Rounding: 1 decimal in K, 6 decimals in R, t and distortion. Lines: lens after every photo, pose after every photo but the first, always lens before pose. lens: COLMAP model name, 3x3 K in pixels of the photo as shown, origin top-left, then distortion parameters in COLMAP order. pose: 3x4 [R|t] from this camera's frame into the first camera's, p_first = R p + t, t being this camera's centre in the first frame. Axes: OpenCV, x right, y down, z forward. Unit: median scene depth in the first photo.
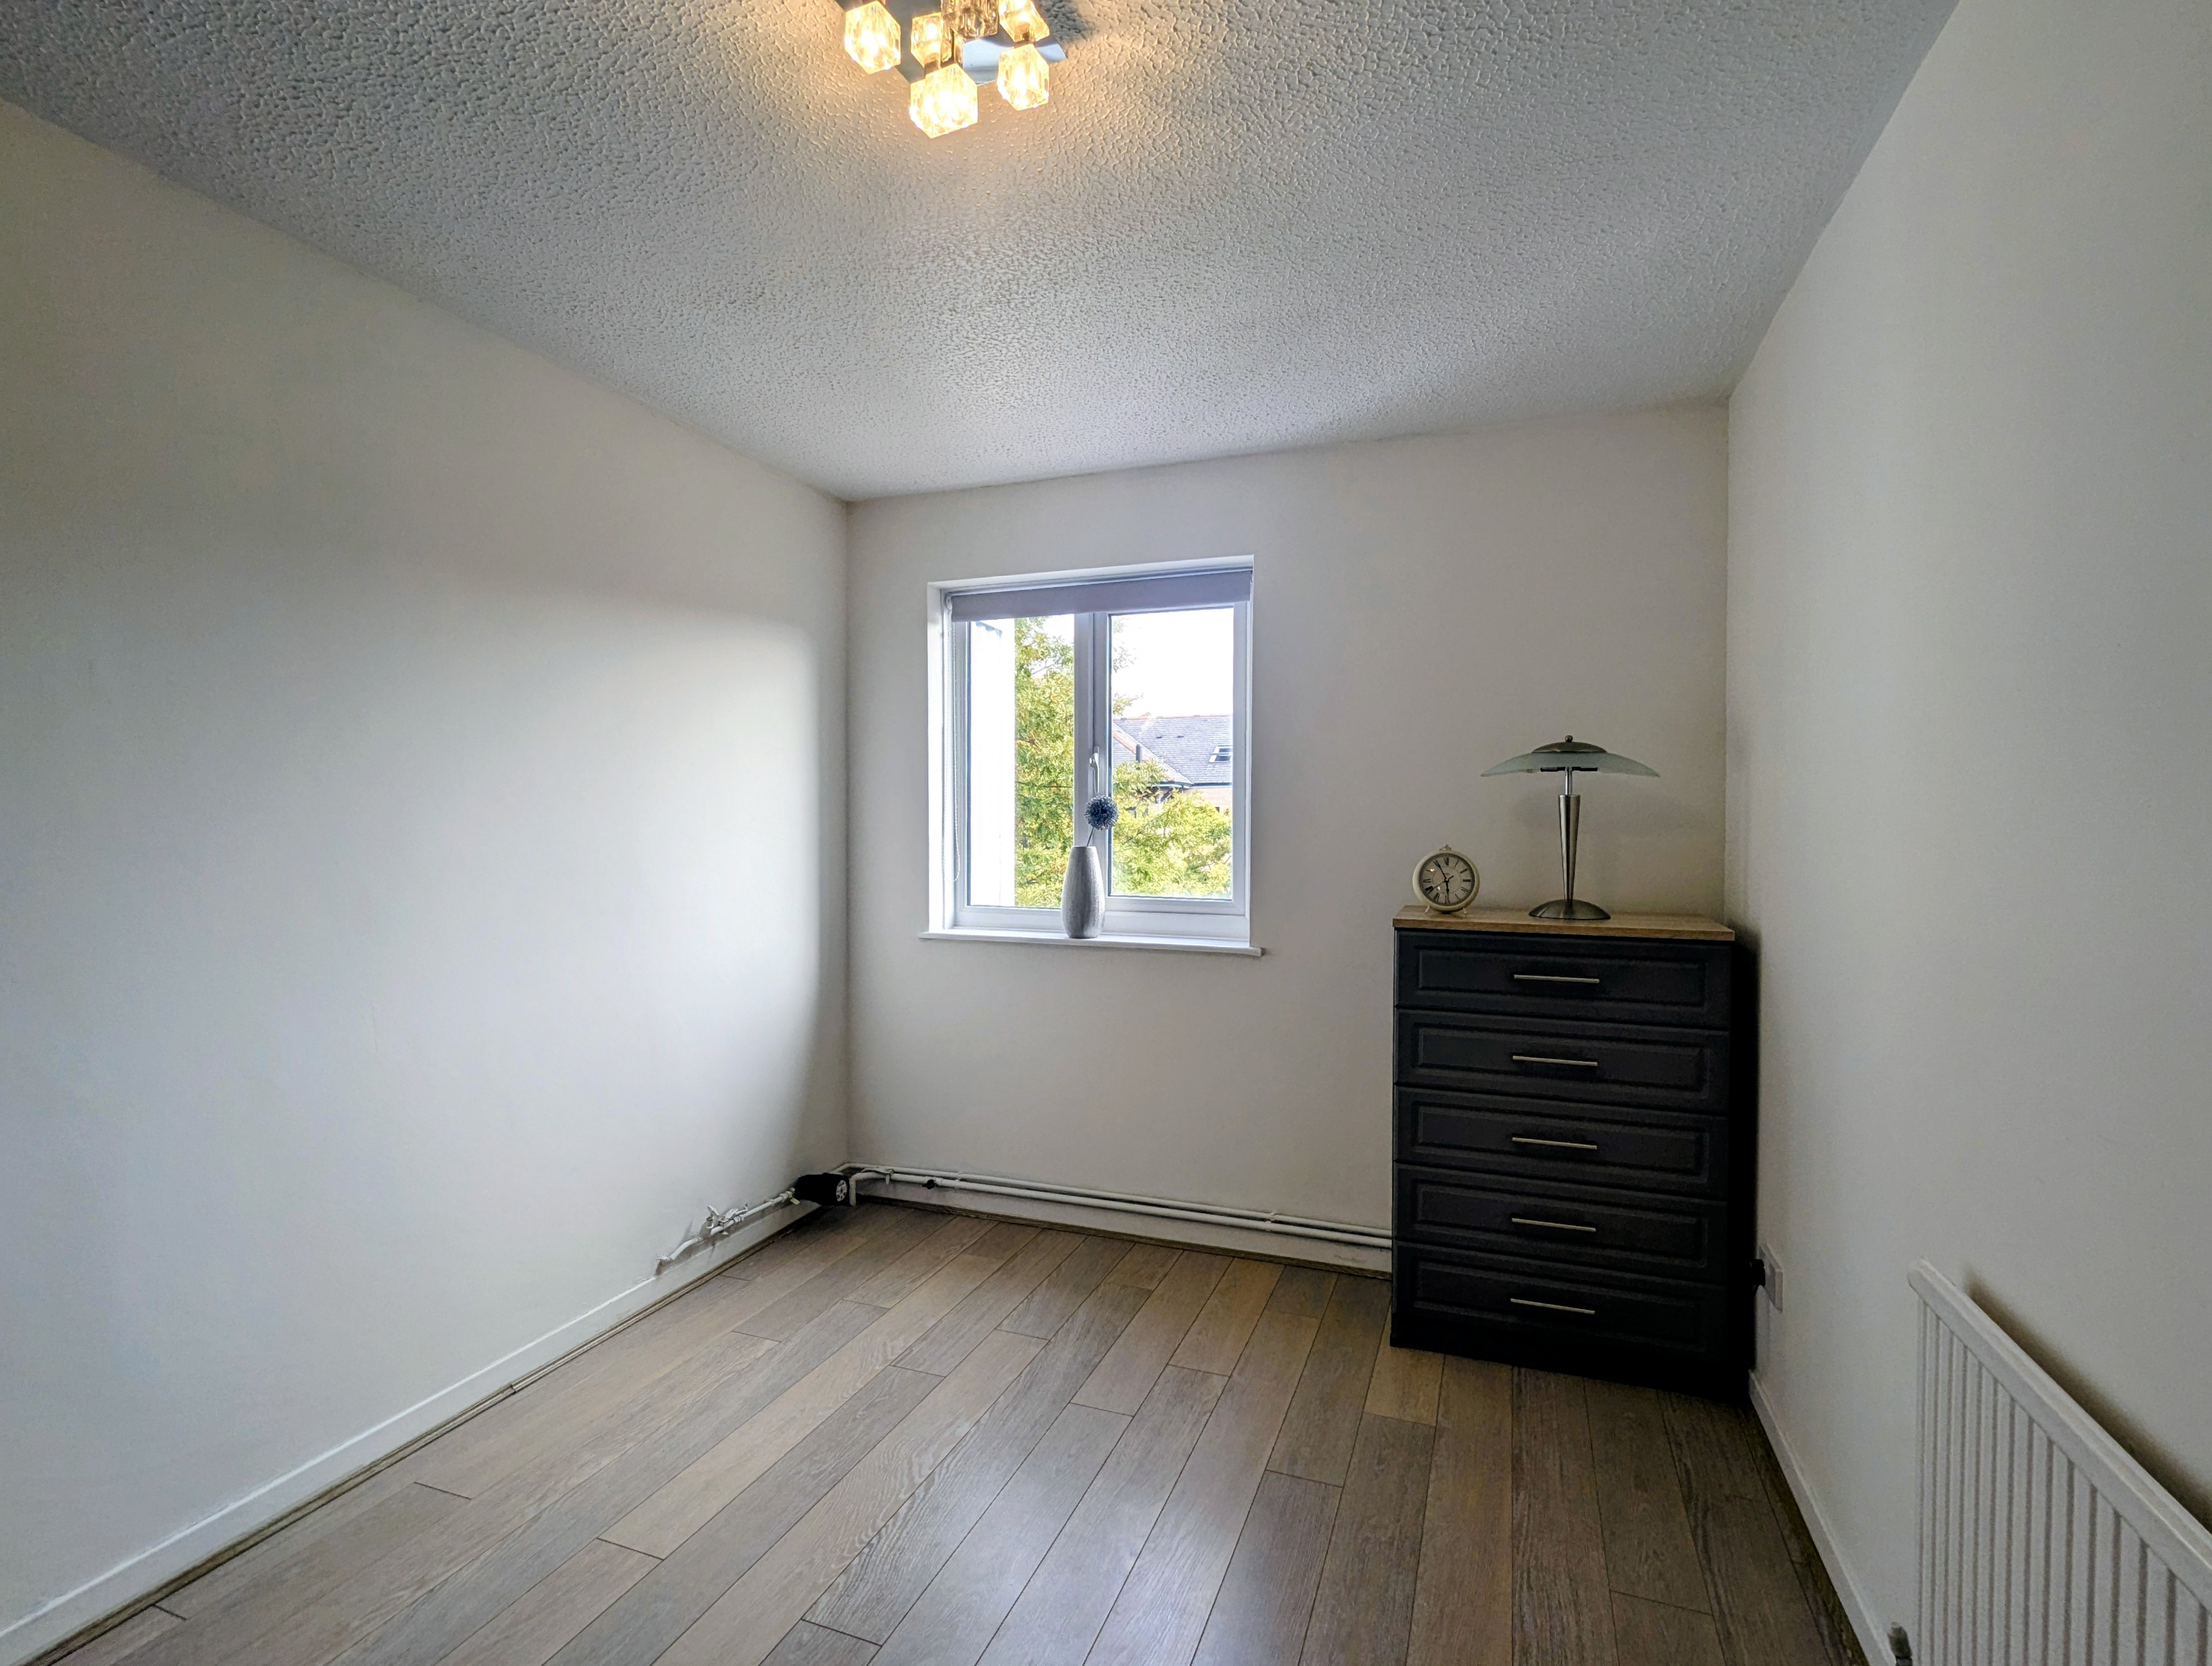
lens RADIAL K [[1049.0, 0, 1097.5], [0, 1049.0, 837.8], [0, 0, 1]] dist [-0.000084, 0.000985]
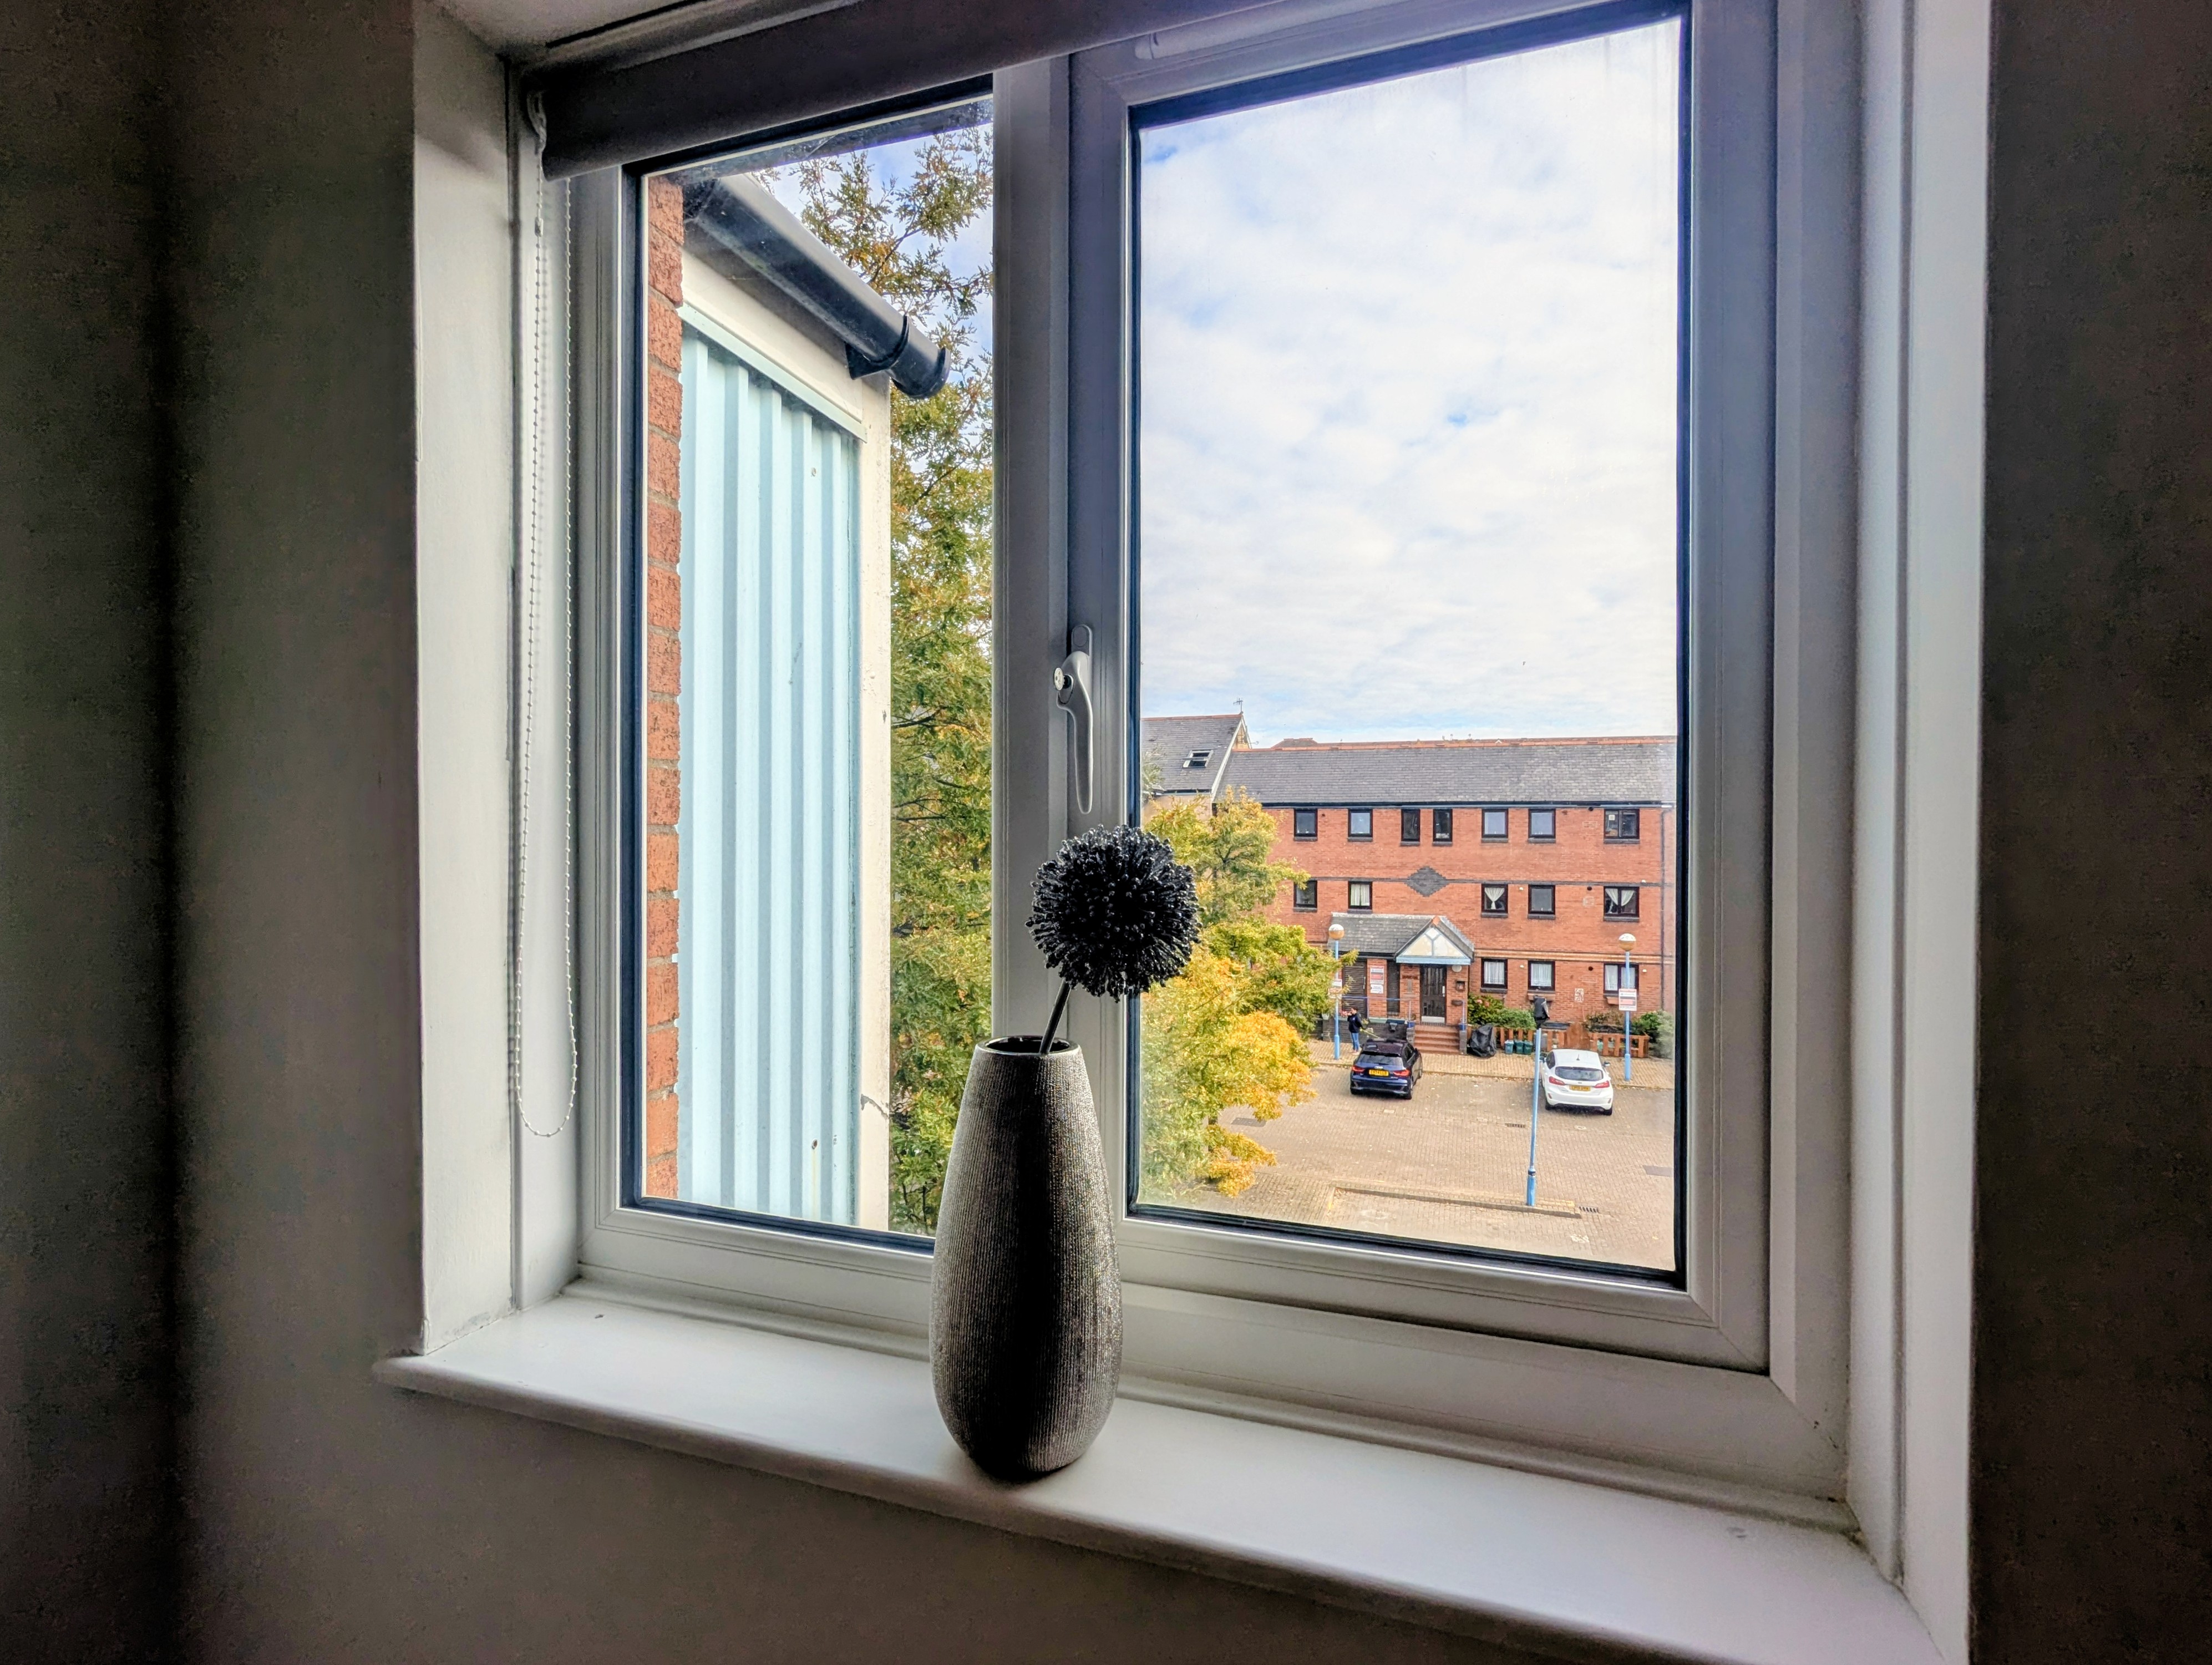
lens RADIAL K [[1048.9, 0, 1097.5], [0, 1048.9, 837.3], [0, 0, 1]] dist [-0.000084, 0.000985]
pose [[0.999479, -0.001086, 0.032245, -0.005443], [0.001324, 0.999972, -0.007357, -0.033888], [-0.032236, 0.007396, 0.999453, 0.745117]]
